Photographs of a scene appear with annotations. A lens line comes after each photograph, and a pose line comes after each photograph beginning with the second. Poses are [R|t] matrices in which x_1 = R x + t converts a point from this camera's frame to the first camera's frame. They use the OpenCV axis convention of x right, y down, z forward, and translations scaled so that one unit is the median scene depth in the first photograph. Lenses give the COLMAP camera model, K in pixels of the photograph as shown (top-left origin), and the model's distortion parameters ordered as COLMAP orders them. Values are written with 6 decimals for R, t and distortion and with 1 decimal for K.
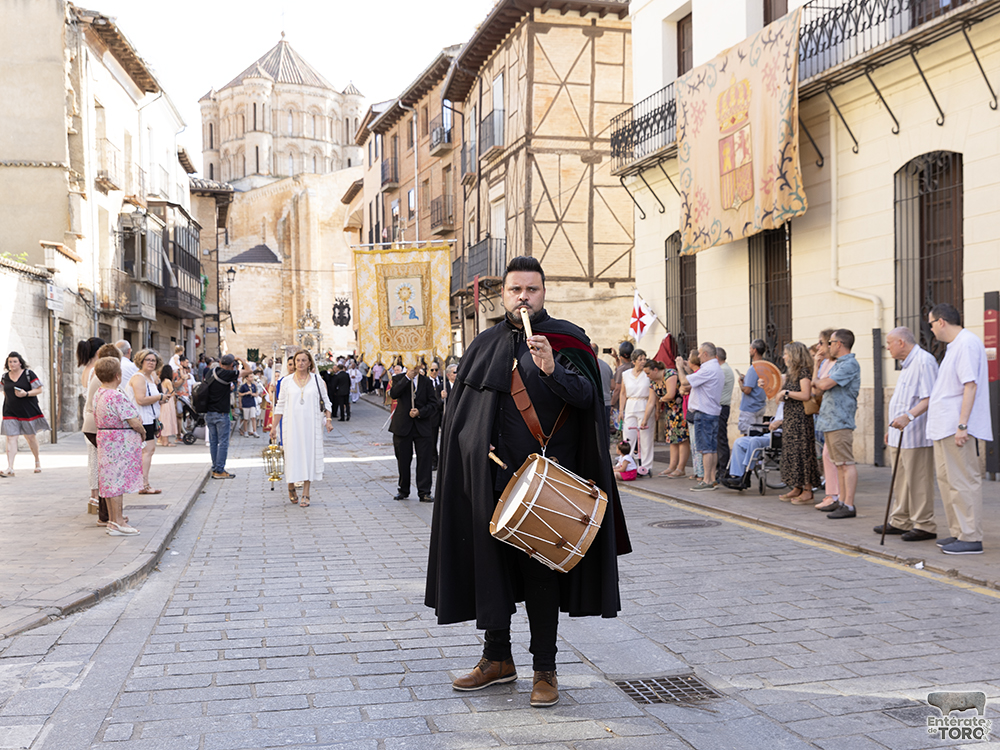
lens RADIAL K [[993.8, 0, 498.4], [0, 993.8, 413.9], [0, 0, 1]] dist [0.003347, 0.000000]
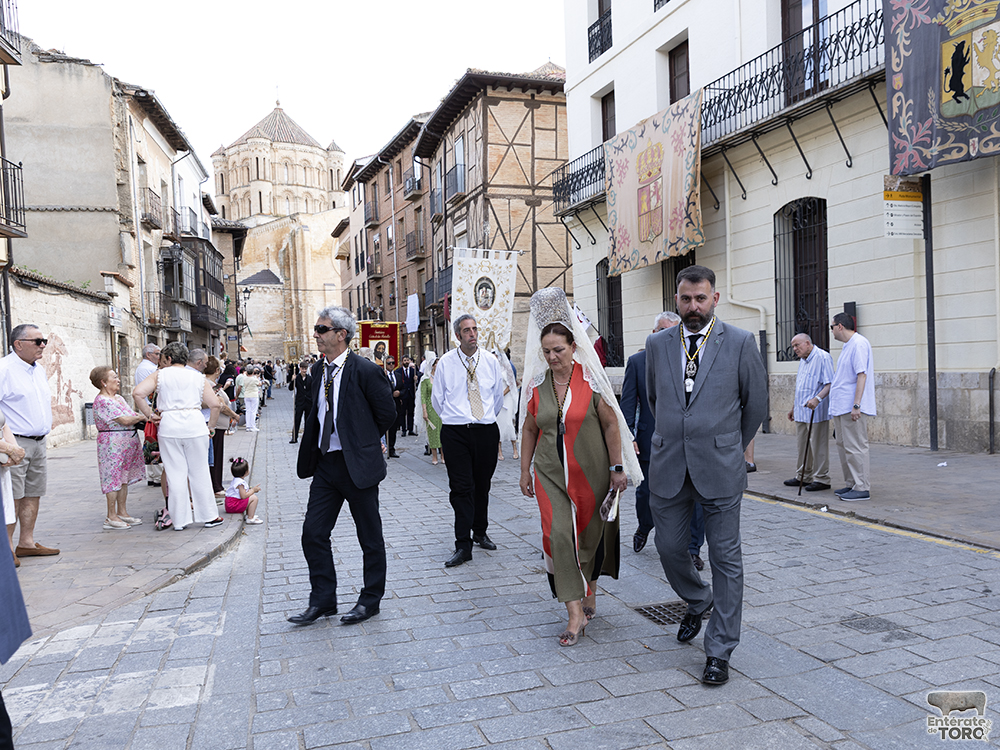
lens RADIAL K [[761.7, 0, 499.6], [0, 761.7, 407.8], [0, 0, 1]] dist [0.008672, 0.003283]
pose [[0.996657, -0.025960, 0.077466, -0.035785], [0.024655, 0.999538, 0.017751, -0.005723], [-0.077891, -0.015781, 0.996837, 0.000770]]
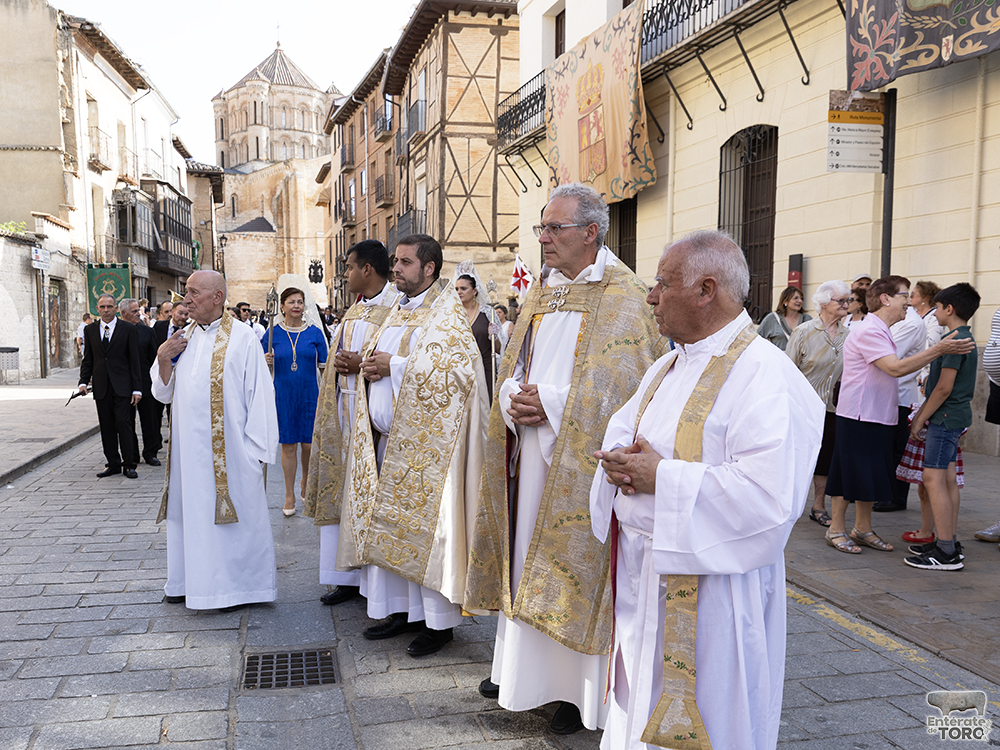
lens RADIAL K [[761.7, 0, 450.6], [0, 761.7, 398.2], [0, 0, 1]] dist [0.008672, 0.003283]
pose [[0.998442, 0.012438, -0.054394, 0.093777], [-0.009058, 0.998038, 0.061947, -0.007926], [0.055057, -0.061358, 0.996596, 0.075619]]
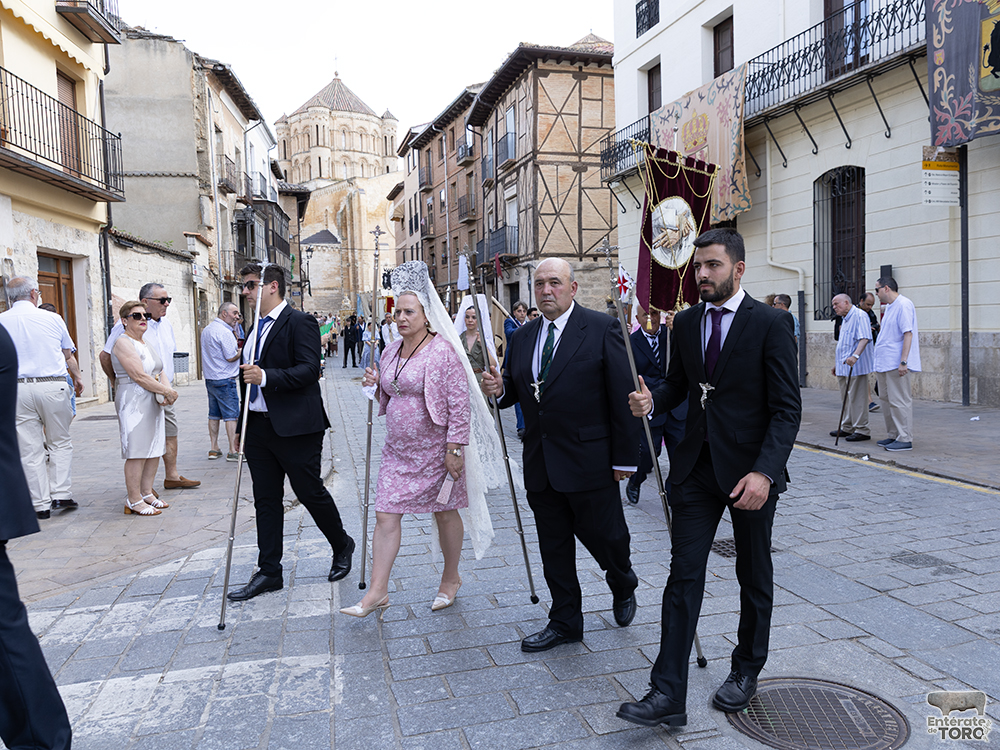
lens RADIAL K [[722.4, 0, 507.5], [0, 722.4, 368.3], [0, 0, 1]] dist [0.013413, -0.003762]
pose [[0.998975, -0.016231, 0.042260, -0.056030], [0.015070, 0.999504, 0.027651, -0.006602], [-0.042688, -0.026986, 0.998724, -0.014931]]
